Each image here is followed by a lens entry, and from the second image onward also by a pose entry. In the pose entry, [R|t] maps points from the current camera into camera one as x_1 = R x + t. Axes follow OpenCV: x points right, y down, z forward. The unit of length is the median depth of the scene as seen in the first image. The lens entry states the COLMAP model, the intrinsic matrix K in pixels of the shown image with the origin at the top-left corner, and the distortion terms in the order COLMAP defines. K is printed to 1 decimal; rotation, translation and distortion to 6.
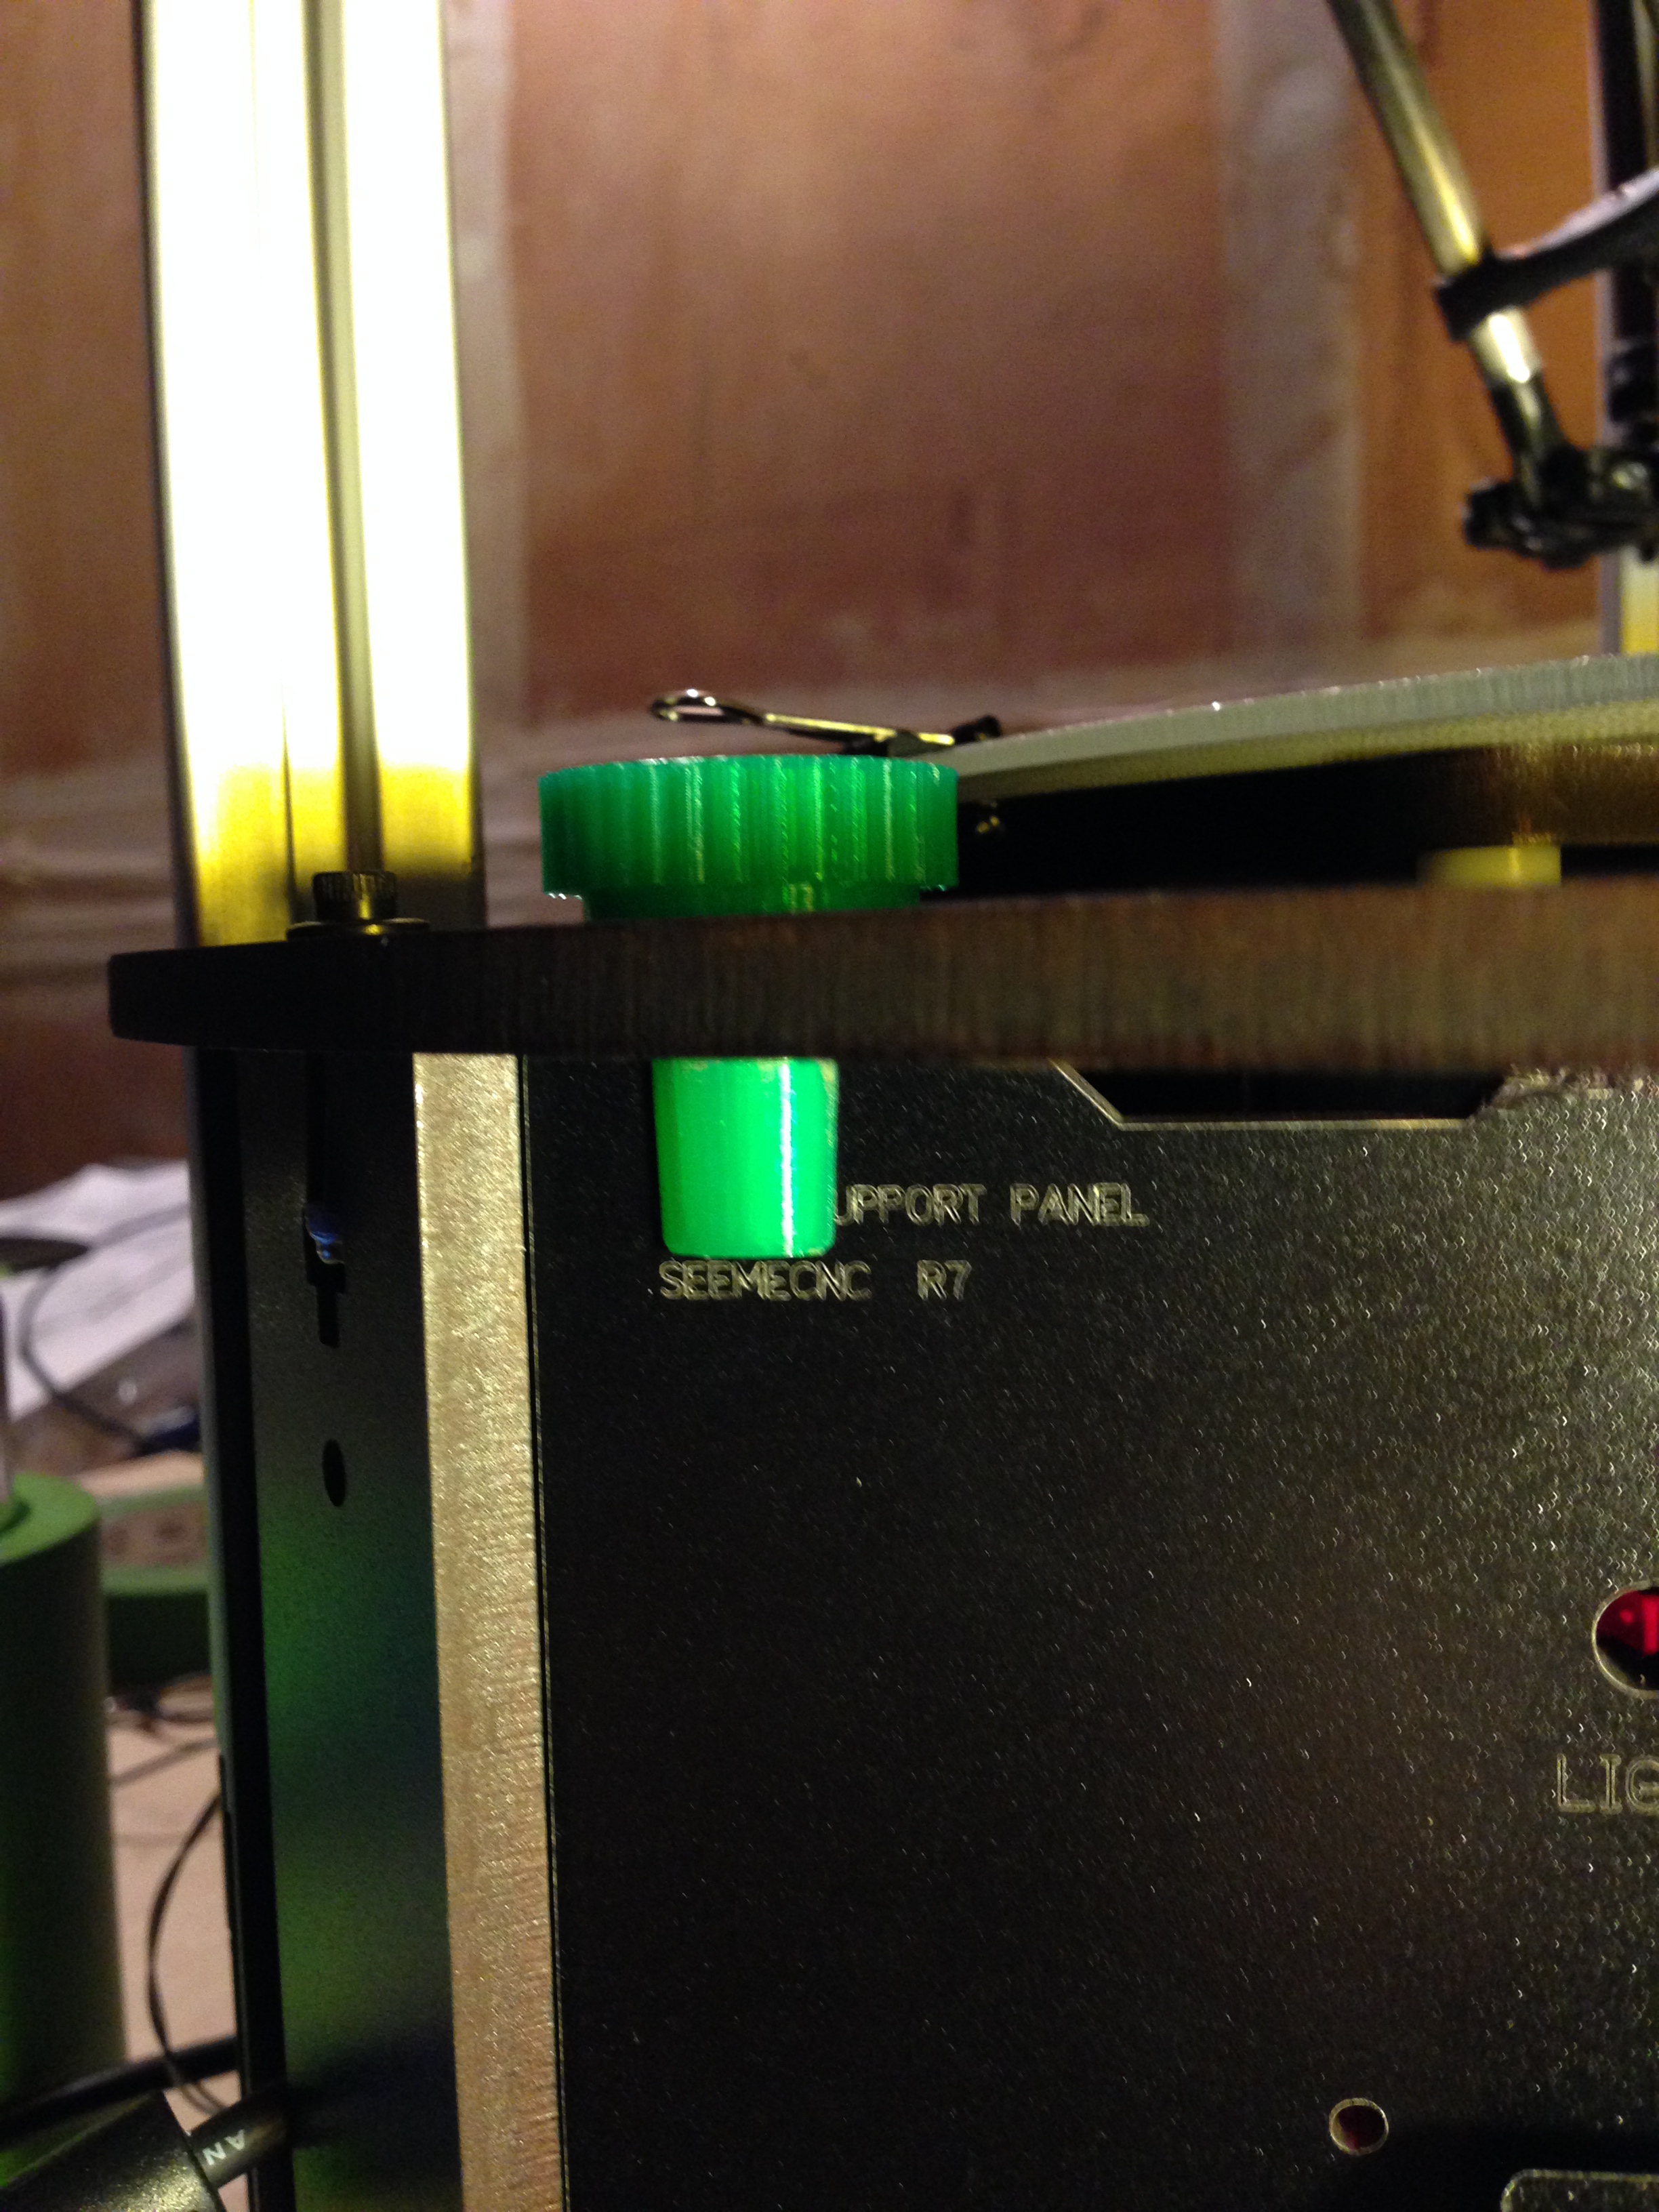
lens RADIAL K [[2118.9, 0, 833.8], [0, 2118.9, 1041.6], [0, 0, 1]] dist [0.018332, 0.000000]
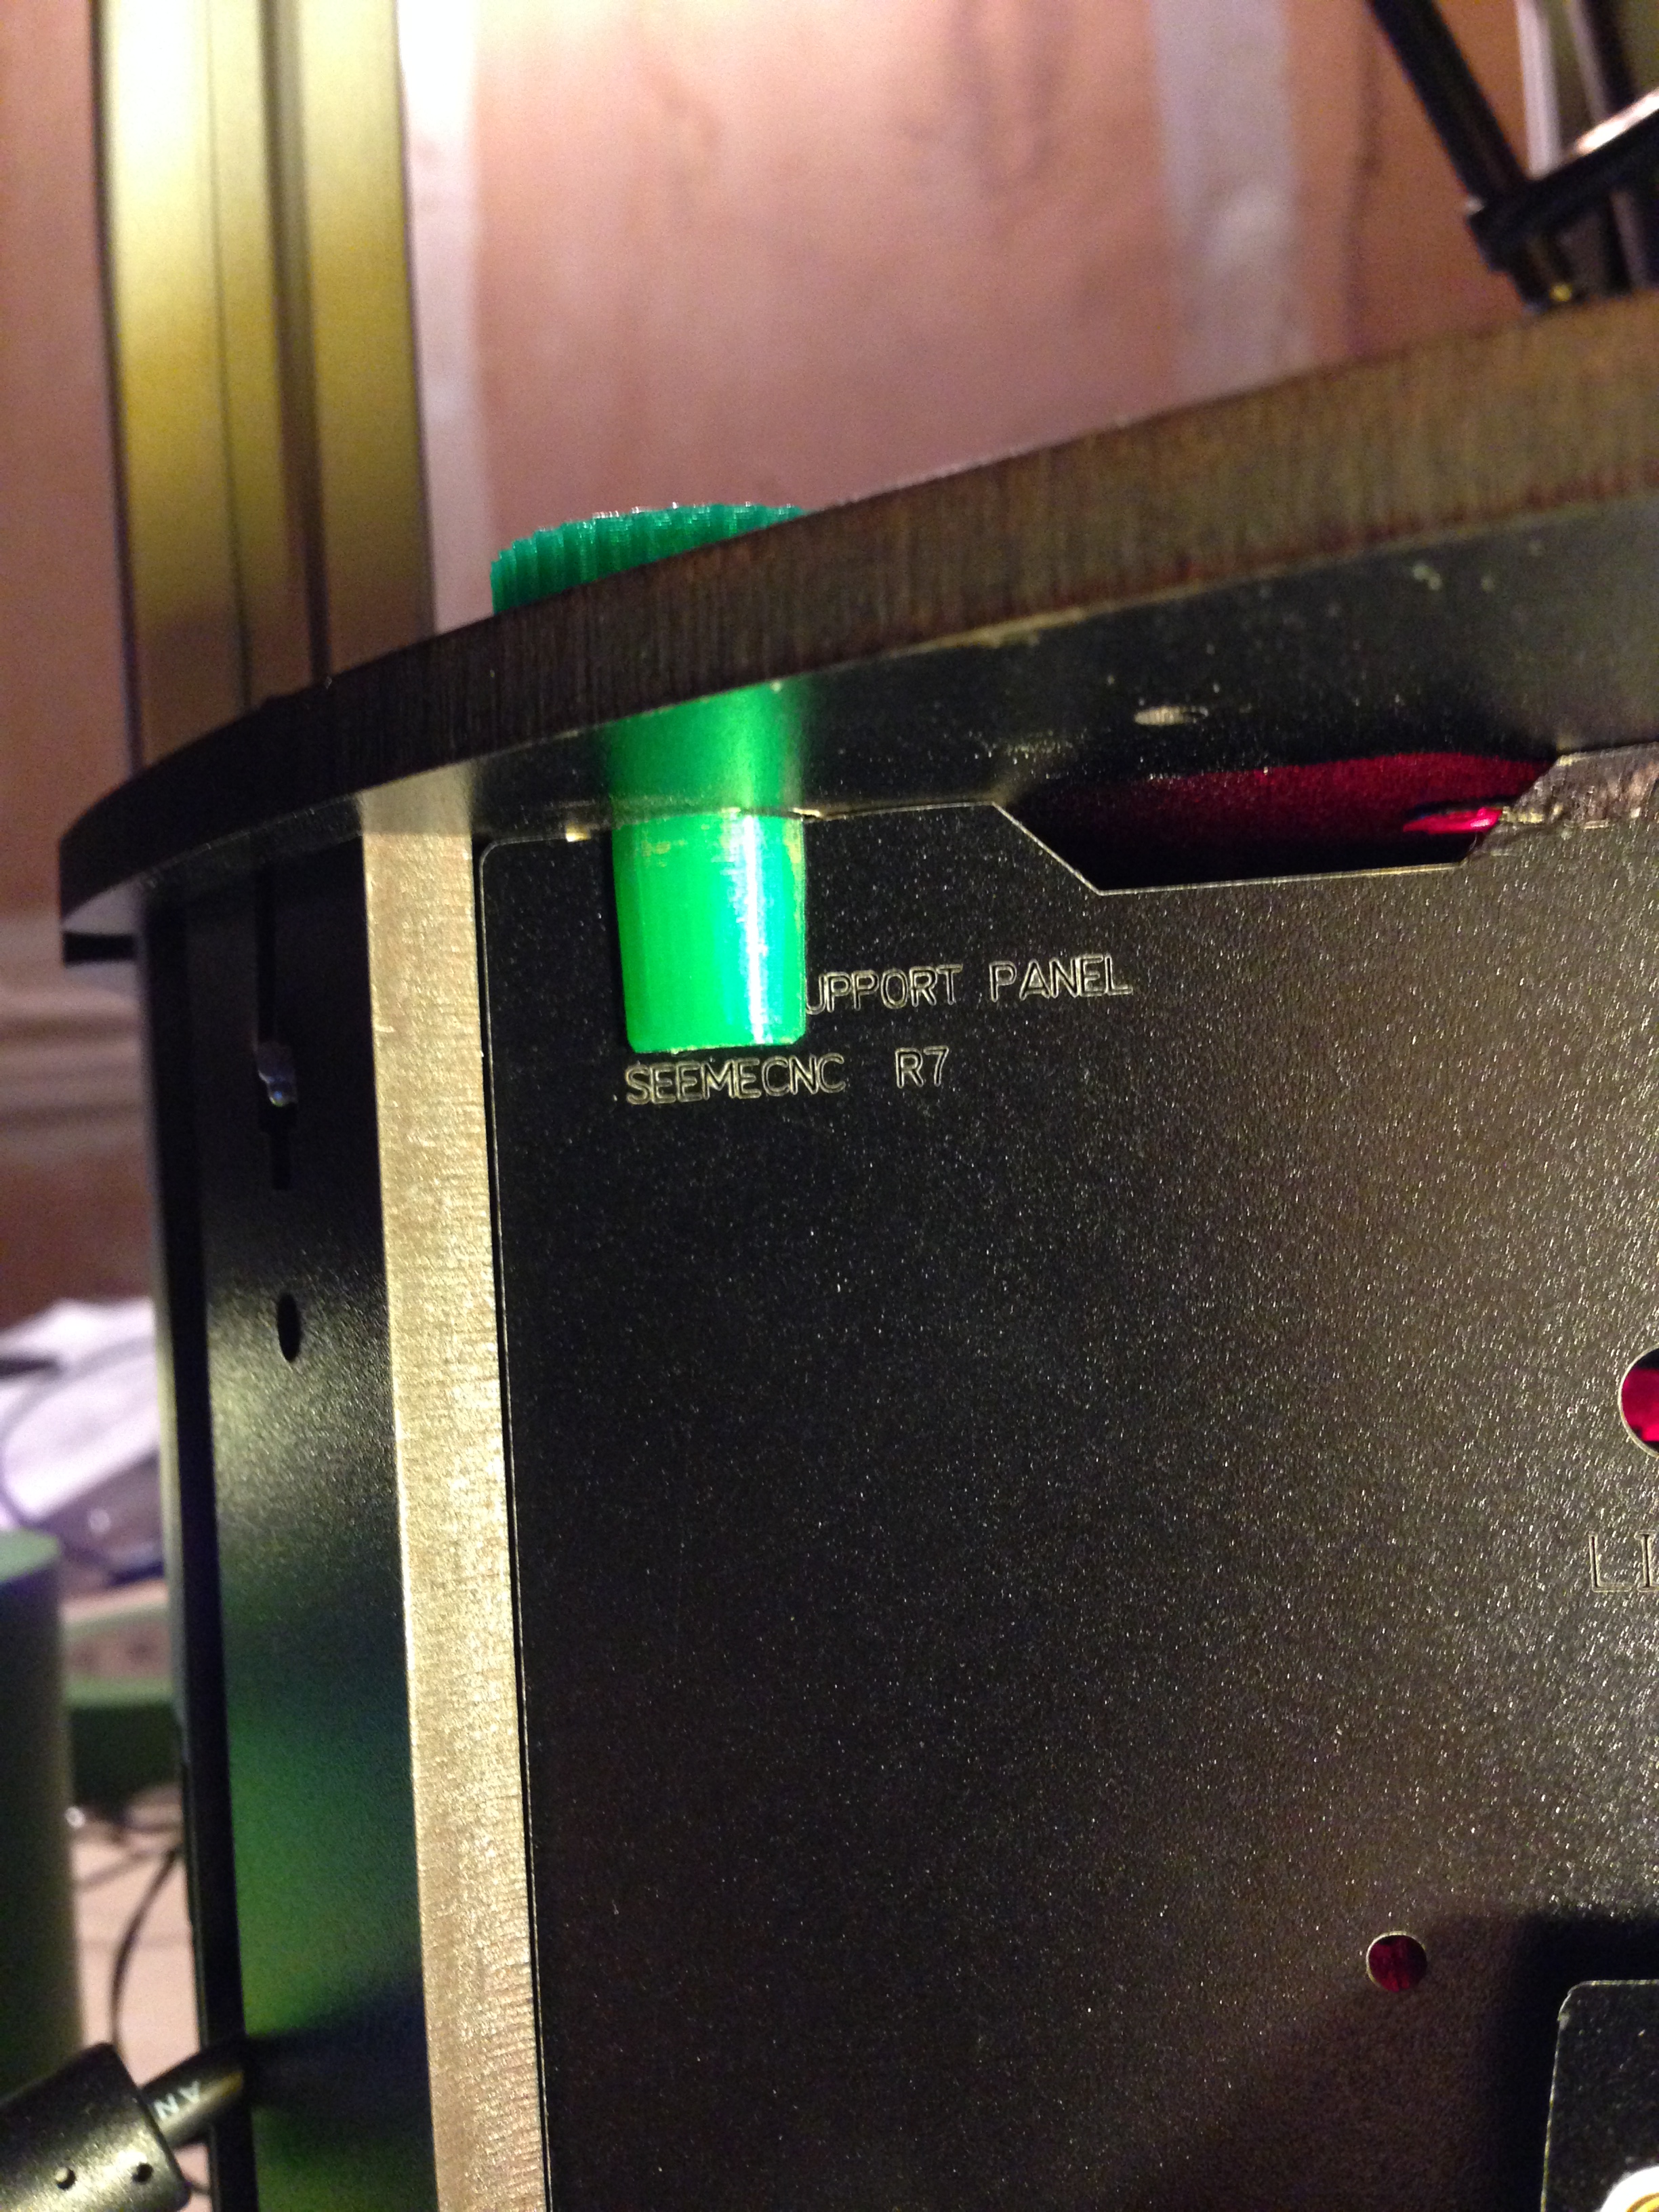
lens RADIAL K [[2118.9, 0, 832.3], [0, 2118.9, 1106.9], [0, 0, 1]] dist [0.018332, 0.000000]
pose [[0.999655, -0.025372, 0.006843, 0.004556], [0.025829, 0.996624, -0.077938, 0.203425], [-0.004843, 0.078088, 0.996935, 0.048488]]
